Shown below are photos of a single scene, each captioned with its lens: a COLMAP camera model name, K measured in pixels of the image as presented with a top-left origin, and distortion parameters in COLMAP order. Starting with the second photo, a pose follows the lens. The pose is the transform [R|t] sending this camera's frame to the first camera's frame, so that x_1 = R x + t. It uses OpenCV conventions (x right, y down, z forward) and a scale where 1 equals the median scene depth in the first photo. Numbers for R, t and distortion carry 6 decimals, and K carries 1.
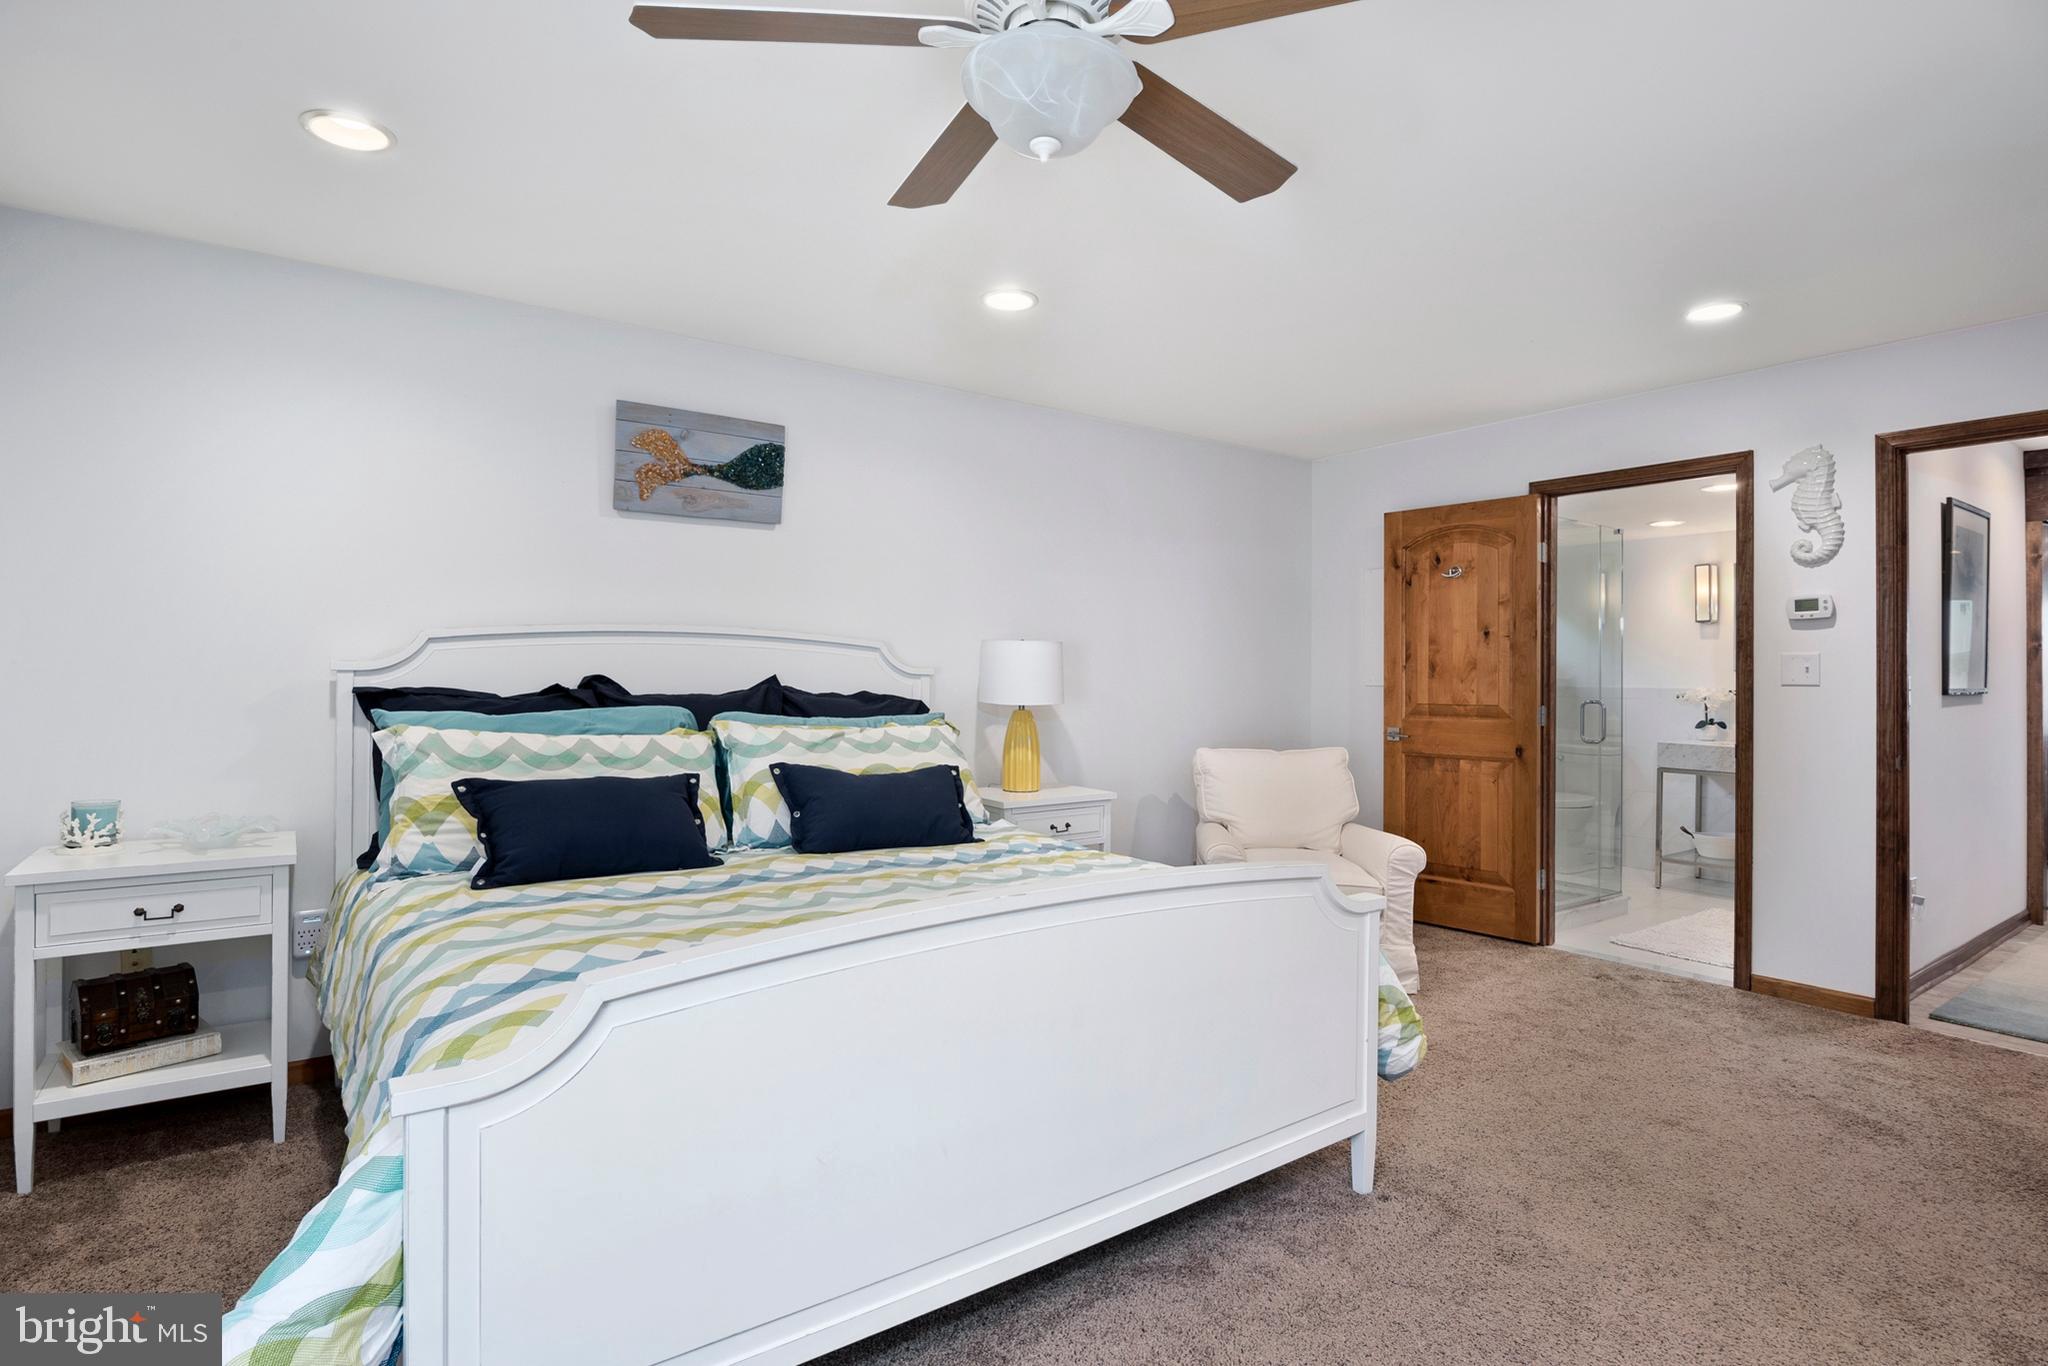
lens RADIAL K [[988.8, 0, 1024.0], [0, 988.8, 683.0], [0, 0, 1]] dist [-0.015858, -0.000839]
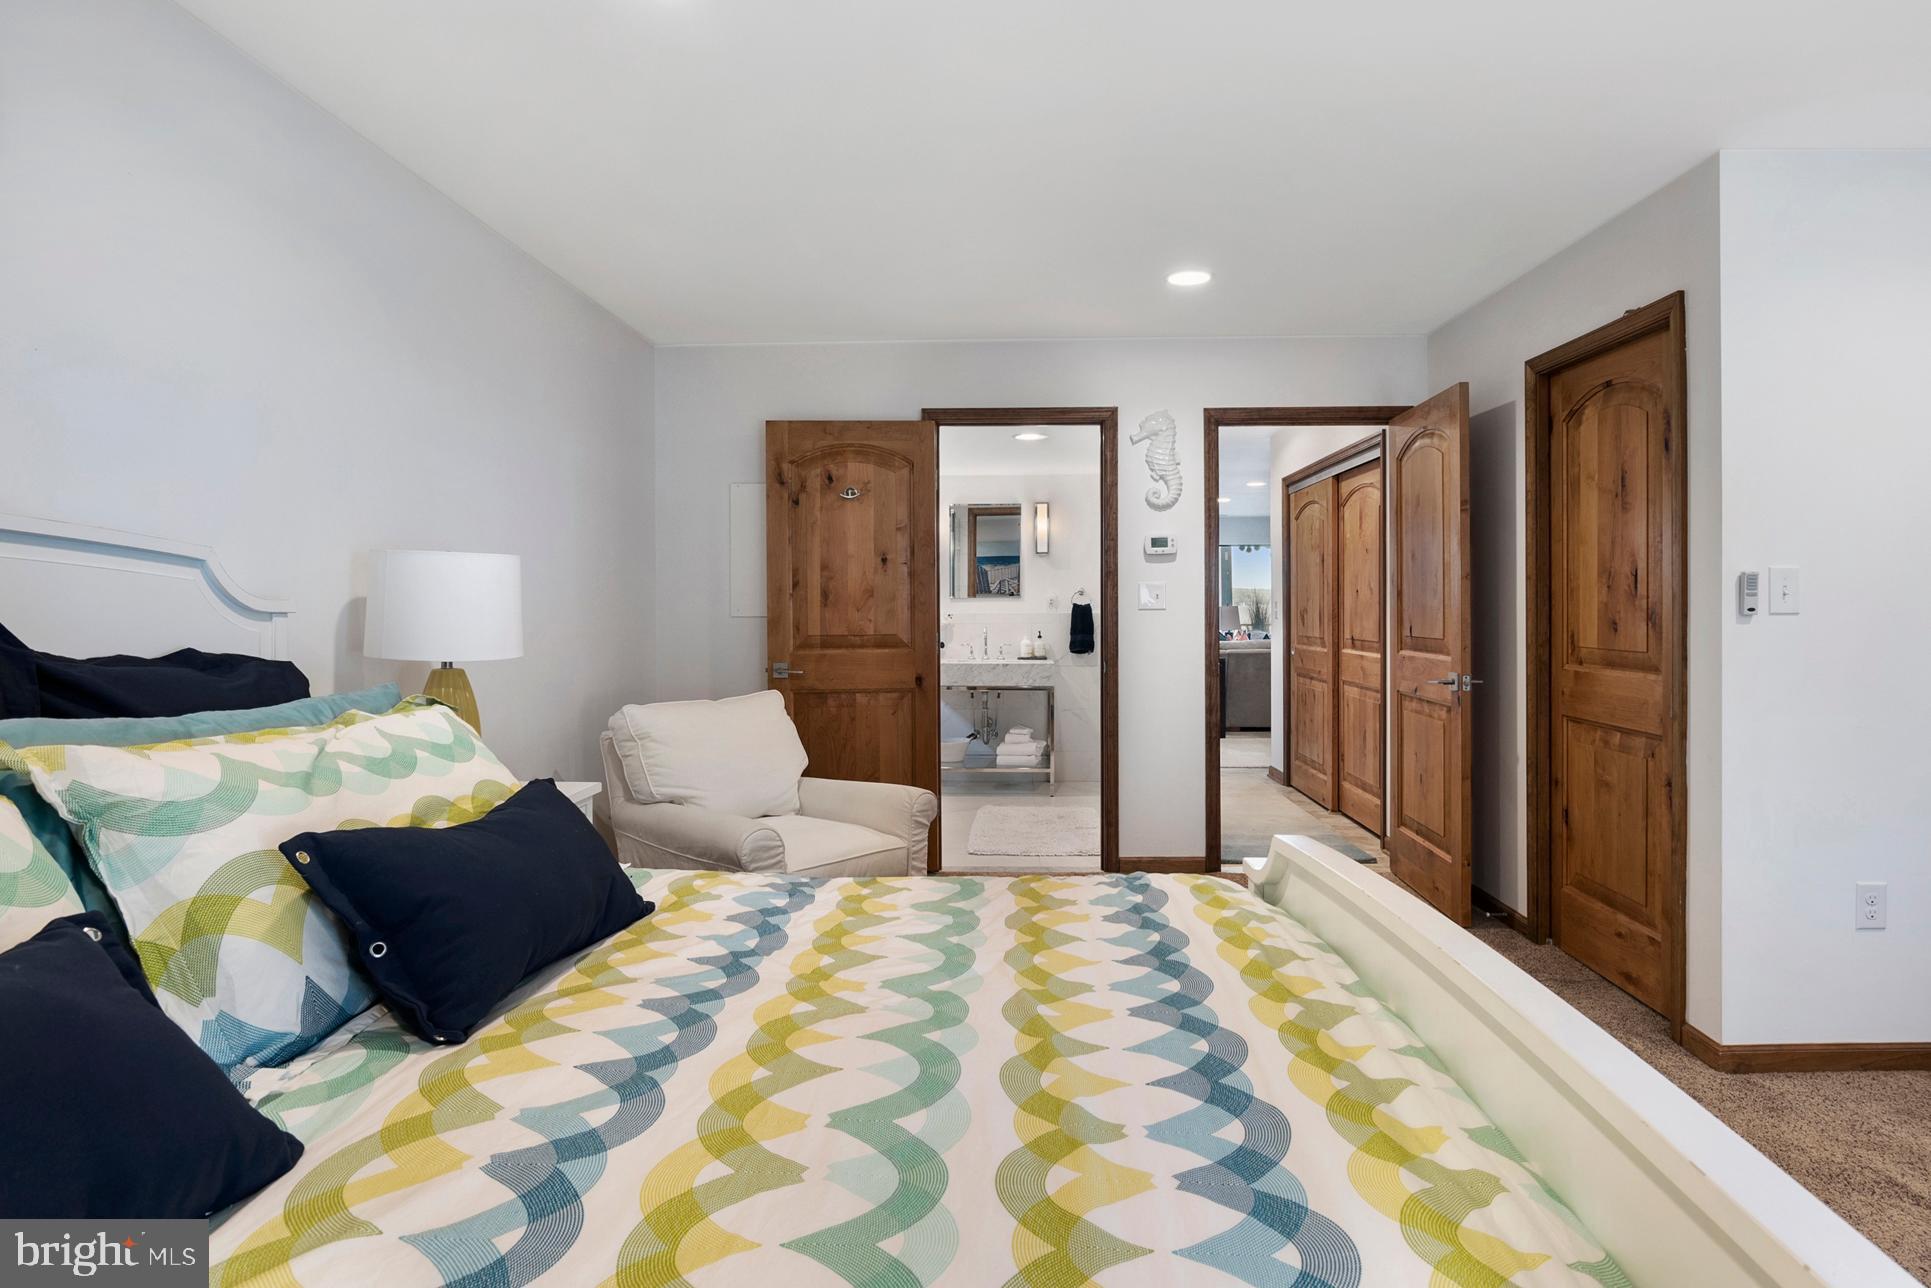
lens RADIAL K [[1004.7, 0, 939.1], [0, 1004.7, 617.8], [0, 0, 1]] dist [-0.002744, -0.000542]
pose [[0.622432, -0.020625, 0.782402, -0.346052], [0.015369, 0.999782, 0.014128, -0.009071], [-0.782523, 0.003231, 0.622613, 0.456281]]
